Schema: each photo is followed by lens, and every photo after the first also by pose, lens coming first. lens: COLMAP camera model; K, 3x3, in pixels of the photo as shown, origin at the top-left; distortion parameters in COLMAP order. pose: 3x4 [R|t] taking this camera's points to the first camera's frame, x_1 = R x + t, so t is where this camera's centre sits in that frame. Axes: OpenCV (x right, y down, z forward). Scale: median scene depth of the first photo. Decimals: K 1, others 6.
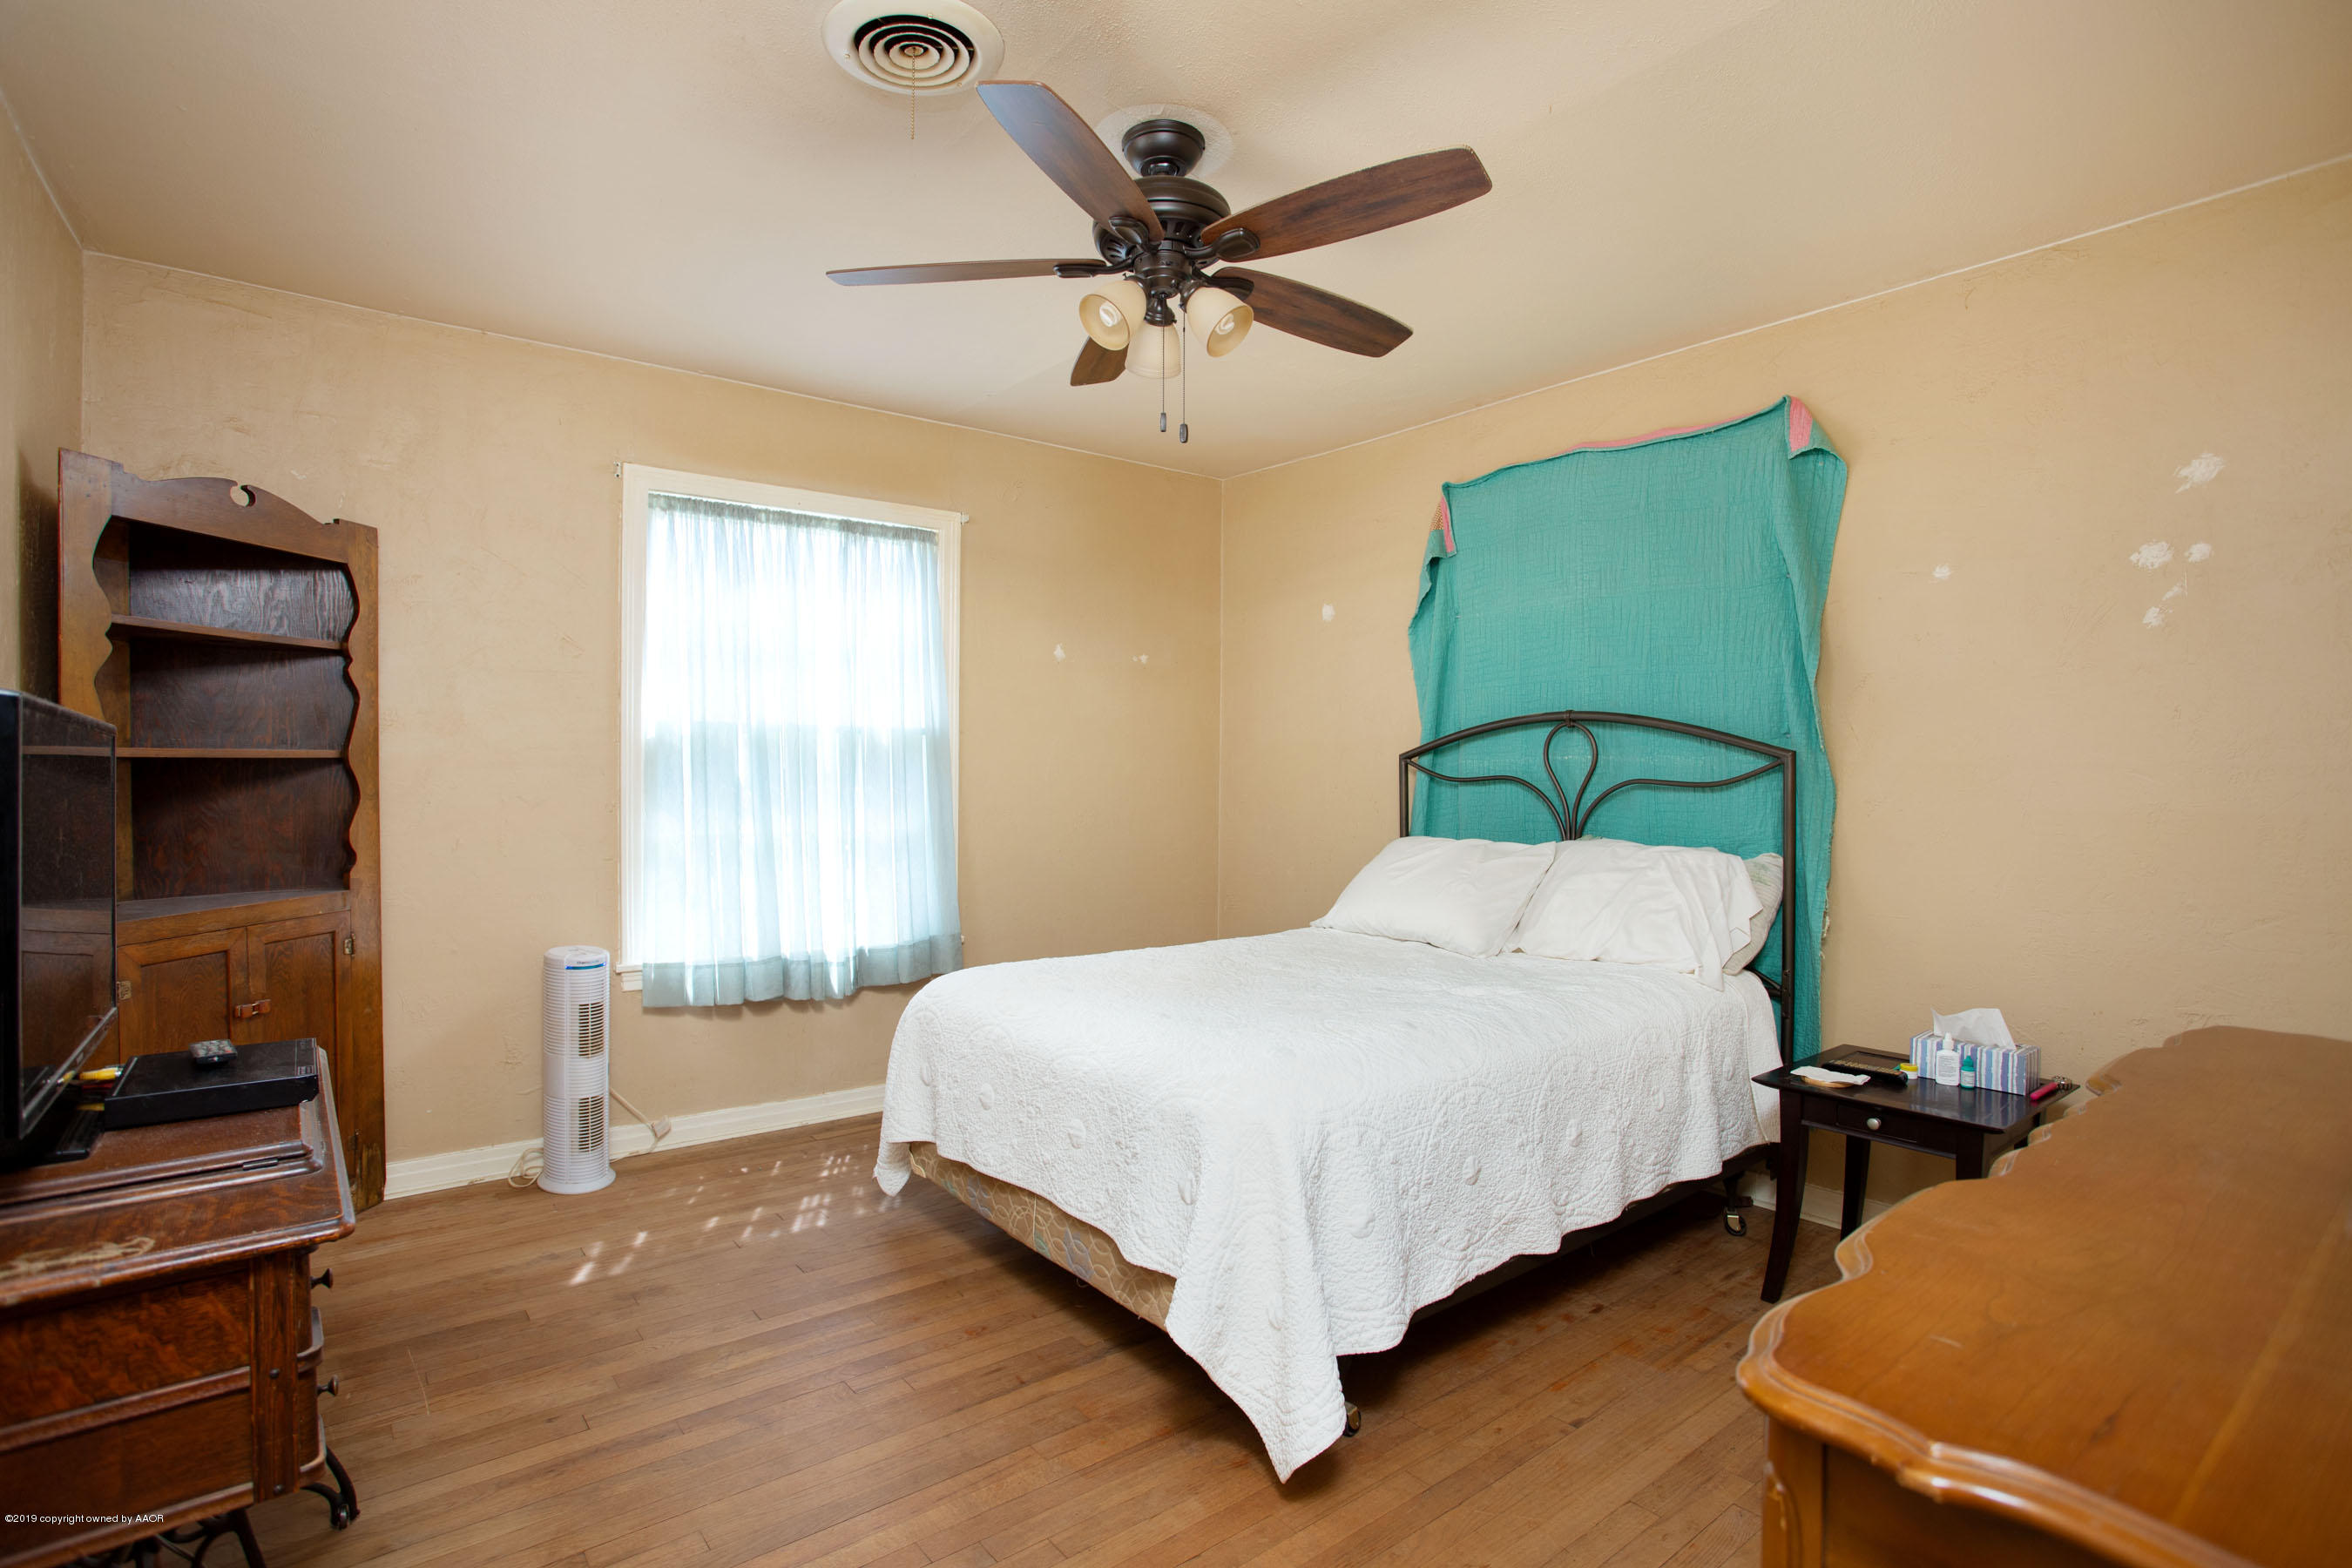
lens RADIAL K [[1190.8, 0, 1189.9], [0, 1190.8, 760.6], [0, 0, 1]] dist [-0.062406, 0.028164]
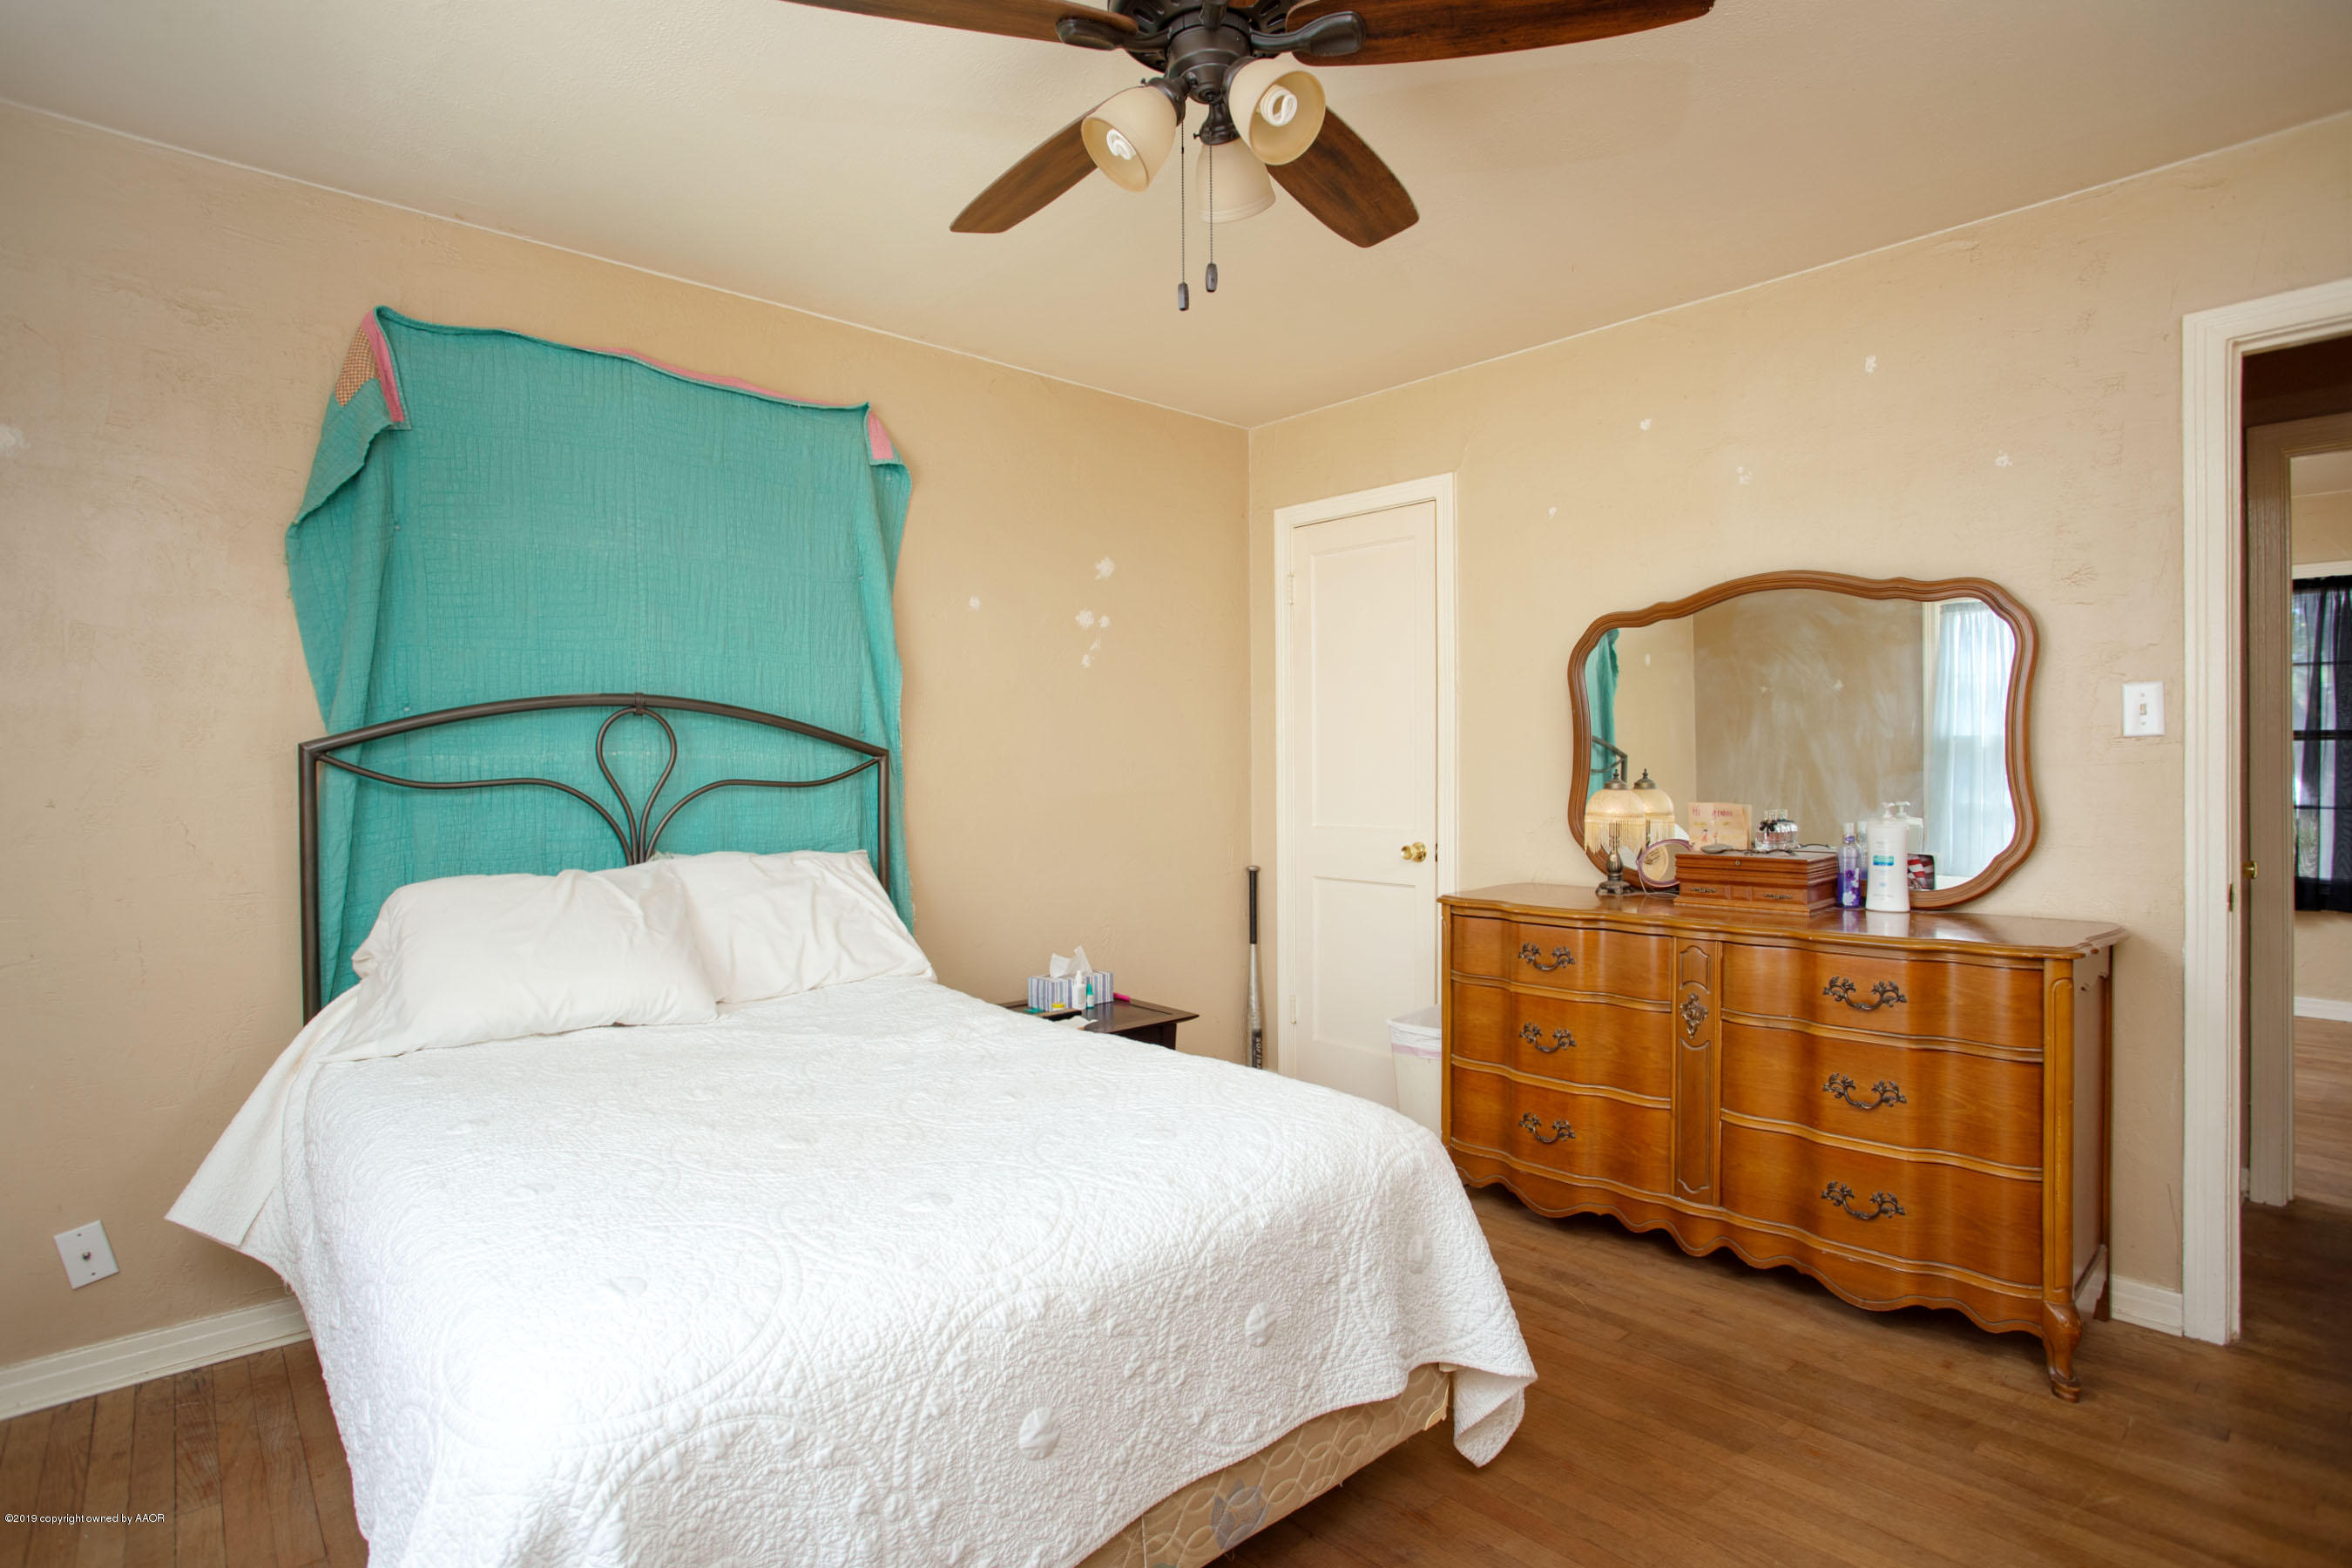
lens RADIAL K [[1190.8, 0, 1189.9], [0, 1190.8, 760.6], [0, 0, 1]] dist [-0.062406, 0.028164]
pose [[-0.092228, 0.003621, 0.995731, -0.501785], [-0.001425, 0.999992, -0.003768, 0.005436], [-0.995737, -0.001767, -0.092222, 0.743217]]
